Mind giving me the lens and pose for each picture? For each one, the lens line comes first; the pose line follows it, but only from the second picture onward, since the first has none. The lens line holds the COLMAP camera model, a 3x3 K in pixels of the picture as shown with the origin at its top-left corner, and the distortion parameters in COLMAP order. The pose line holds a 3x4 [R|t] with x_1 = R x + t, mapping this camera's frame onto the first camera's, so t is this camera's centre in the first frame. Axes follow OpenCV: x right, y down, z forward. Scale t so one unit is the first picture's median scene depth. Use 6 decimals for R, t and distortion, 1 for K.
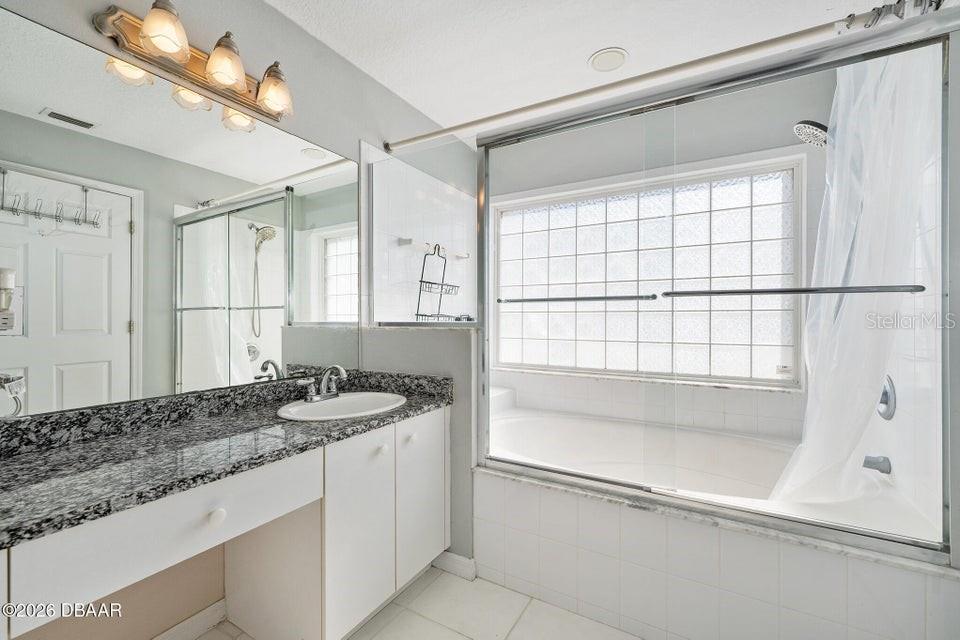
lens RADIAL K [[397.0, 0, 476.4], [0, 397.0, 320.8], [0, 0, 1]] dist [0.012832, -0.001181]
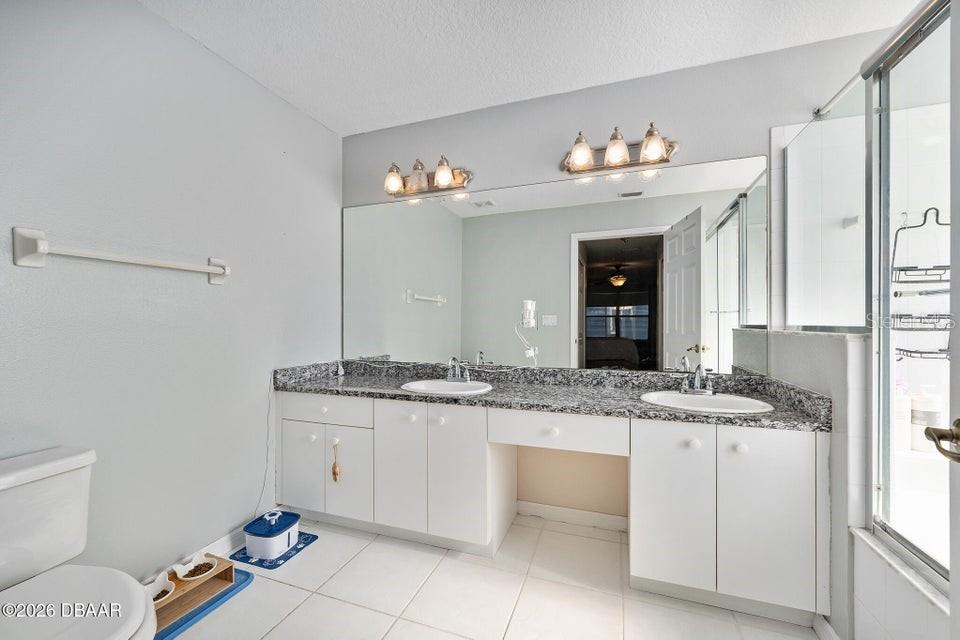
lens RADIAL K [[397.0, 0, 472.2], [0, 397.0, 321.2], [0, 0, 1]] dist [0.012832, -0.001181]
pose [[0.167760, -0.002225, -0.985825, 0.669445], [0.000707, 0.999997, -0.002137, -0.005588], [0.985828, -0.000338, 0.167762, 0.212426]]
